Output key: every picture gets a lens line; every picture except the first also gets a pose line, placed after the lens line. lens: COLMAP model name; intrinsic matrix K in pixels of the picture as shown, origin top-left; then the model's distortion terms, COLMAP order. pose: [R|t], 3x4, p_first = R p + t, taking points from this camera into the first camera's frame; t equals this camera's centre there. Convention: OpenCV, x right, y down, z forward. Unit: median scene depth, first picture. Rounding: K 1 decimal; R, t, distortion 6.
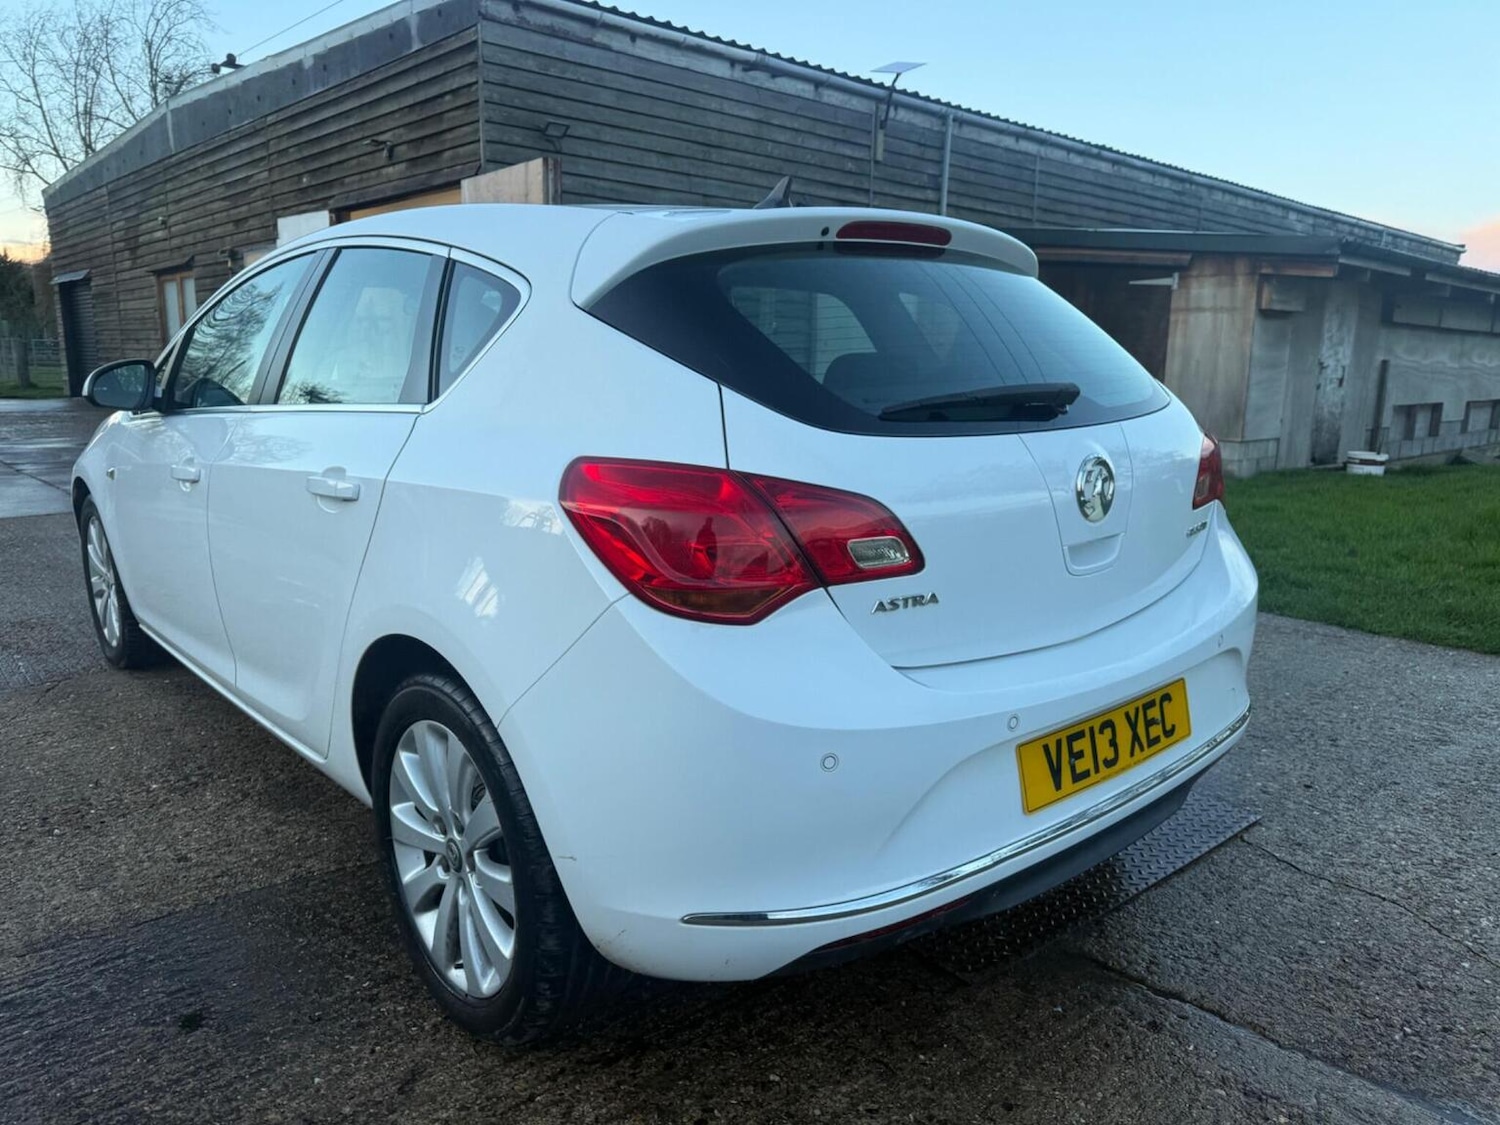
lens RADIAL K [[1073.3, 0, 745.5], [0, 1073.3, 555.3], [0, 0, 1]] dist [0.025440, -0.023412]
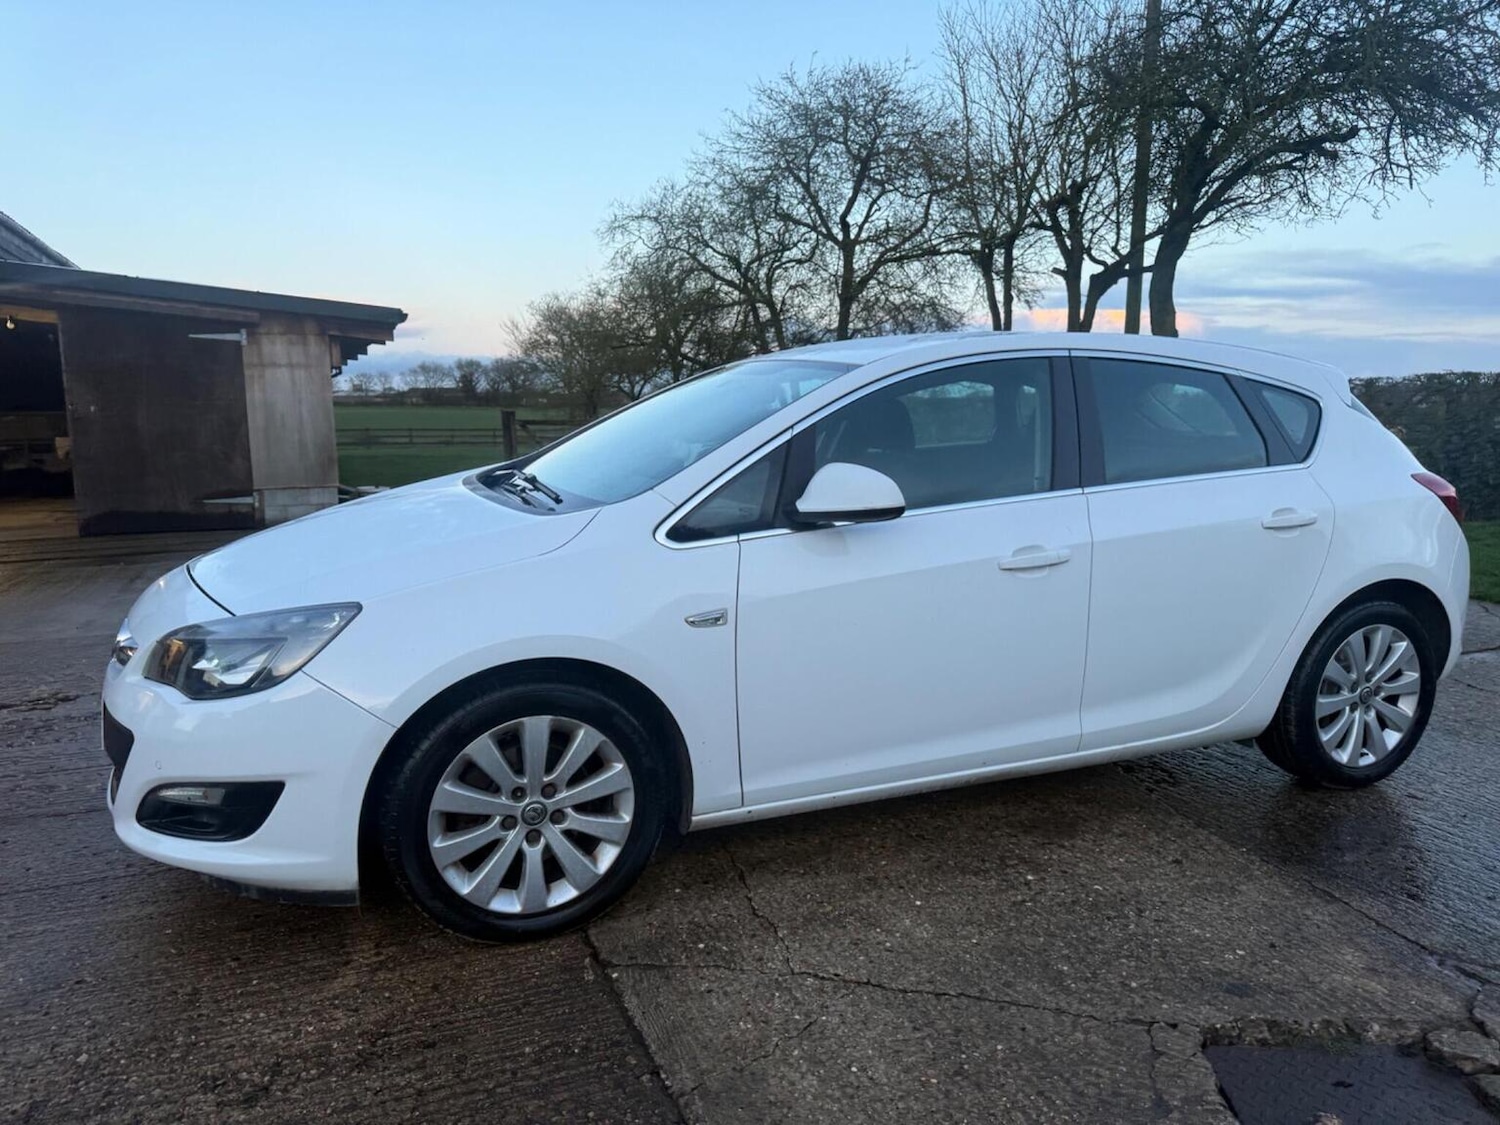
lens RADIAL K [[1067.6, 0, 746.3], [0, 1067.6, 551.4], [0, 0, 1]] dist [0.062376, -0.077659]
pose [[0.314601, -0.149225, 0.937421, -0.431945], [0.184727, 0.978309, 0.093739, -0.063908], [-0.931076, 0.143677, 0.335343, 0.245134]]
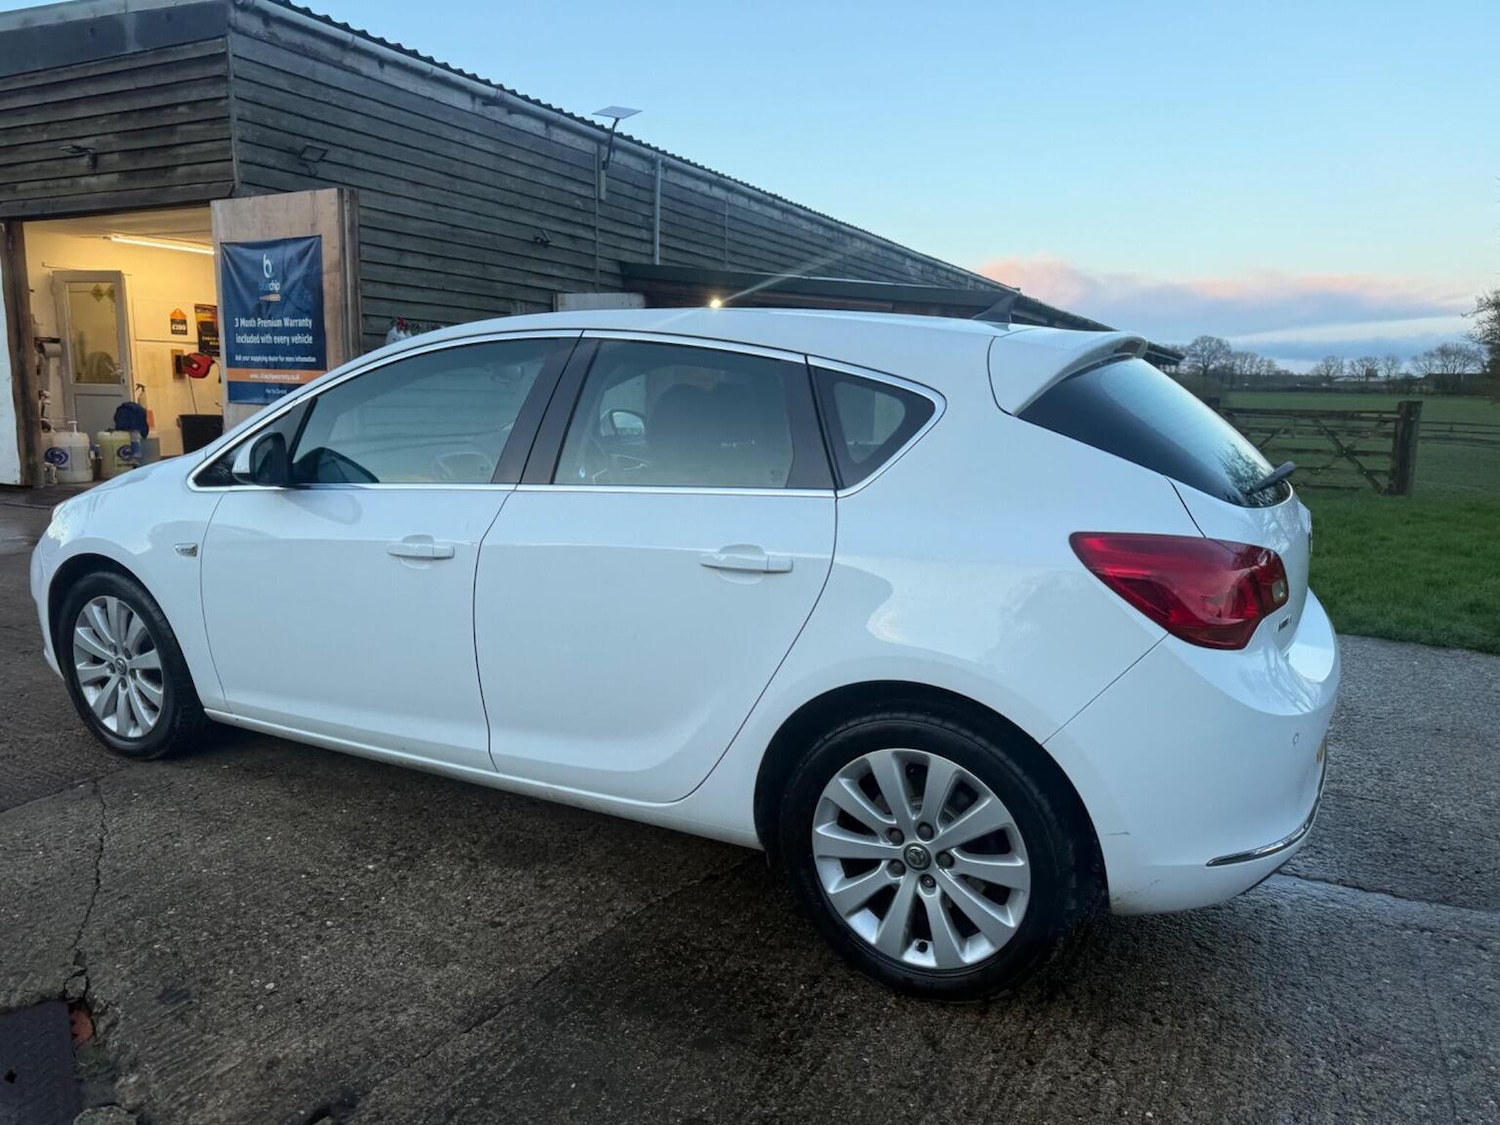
lens RADIAL K [[1067.6, 0, 746.3], [0, 1067.6, 551.4], [0, 0, 1]] dist [0.062376, -0.077659]
pose [[0.932145, -0.054642, 0.357938, -0.160327], [0.060639, 0.998144, -0.005540, -0.013879], [-0.356971, 0.026869, 0.933729, -0.015783]]
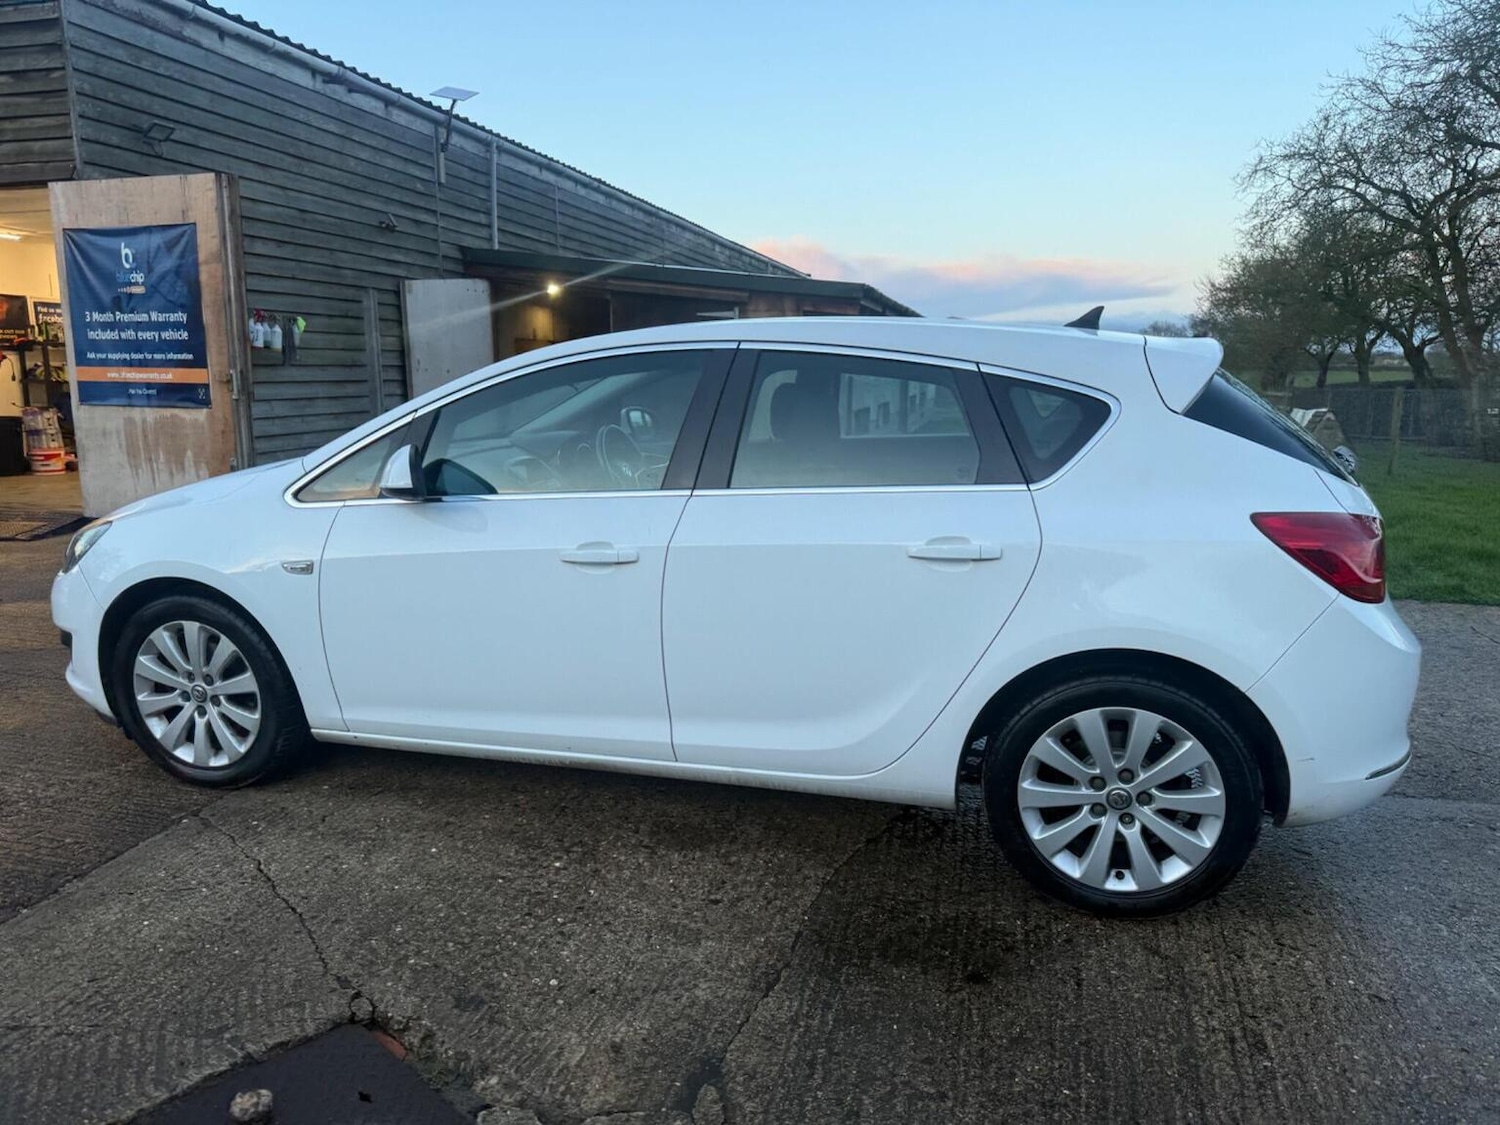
lens RADIAL K [[1073.3, 0, 745.5], [0, 1073.3, 555.3], [0, 0, 1]] dist [0.025440, -0.023412]
pose [[0.833544, -0.107905, 0.541813, -0.260508], [0.107561, 0.993670, 0.032419, -0.025990], [-0.541882, 0.031255, 0.839873, 0.010820]]
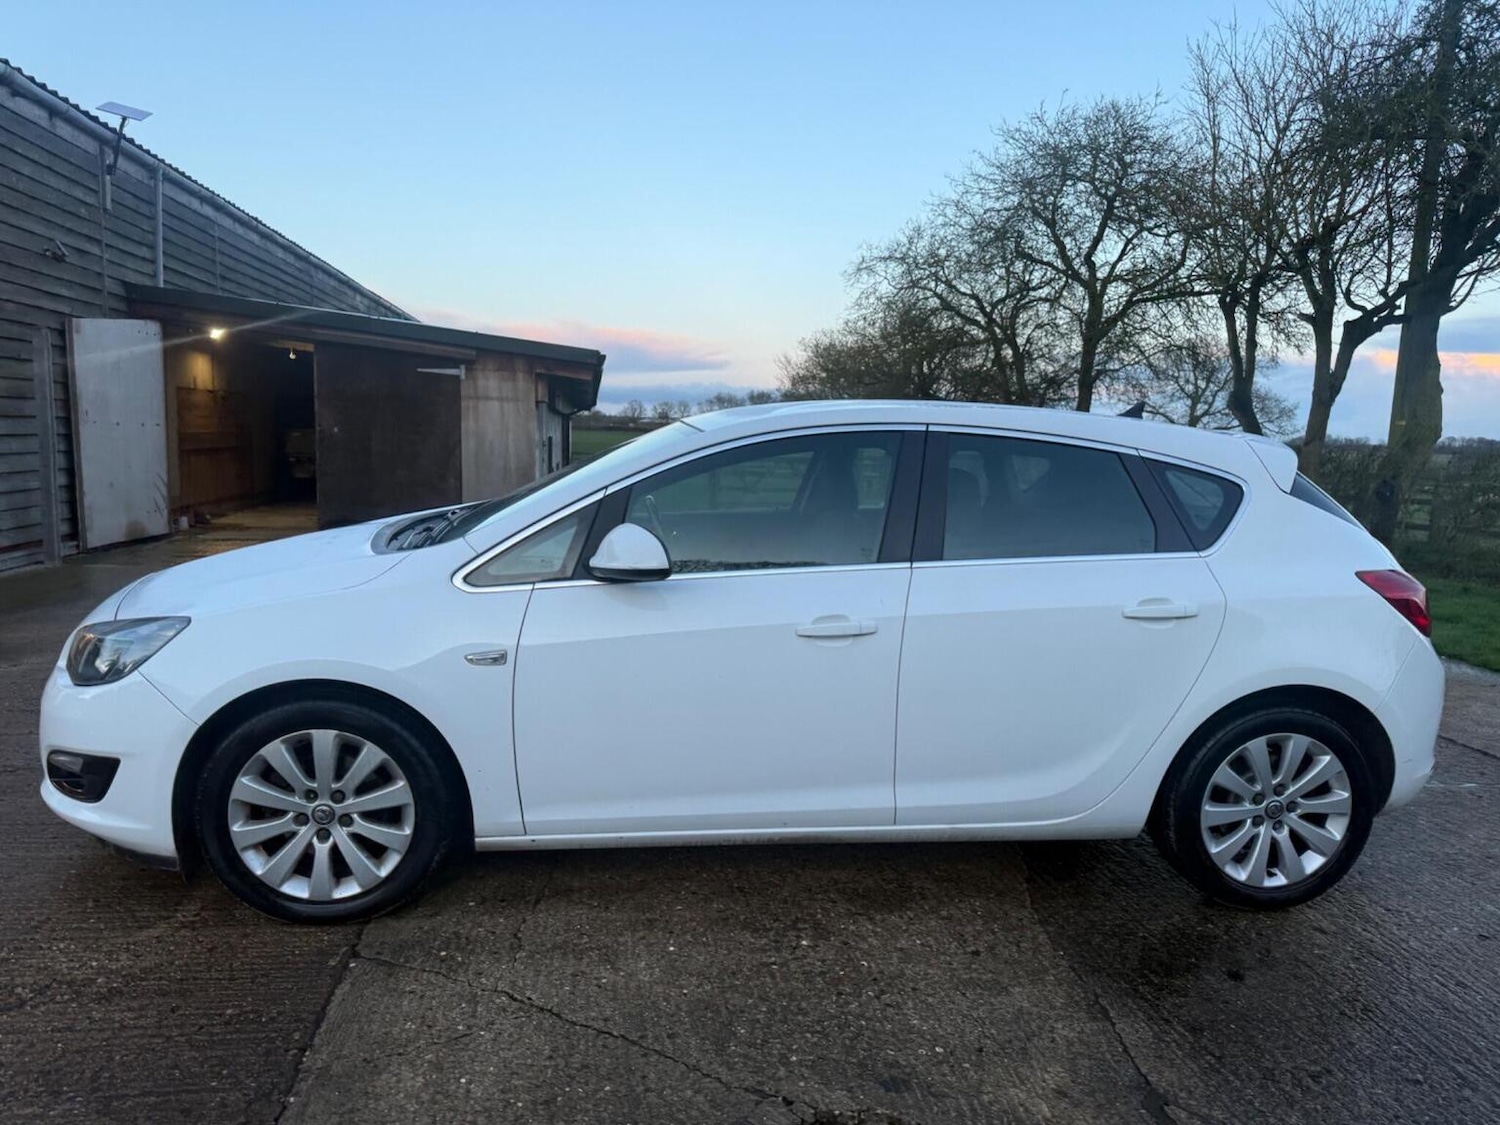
lens RADIAL K [[1064.6, 0, 747.3], [0, 1064.6, 557.3], [0, 0, 1]] dist [0.048570, -0.055797]
pose [[0.556430, -0.095961, 0.825334, -0.389625], [0.129177, 0.991222, 0.028159, -0.051481], [-0.820791, 0.090945, 0.563942, 0.125063]]
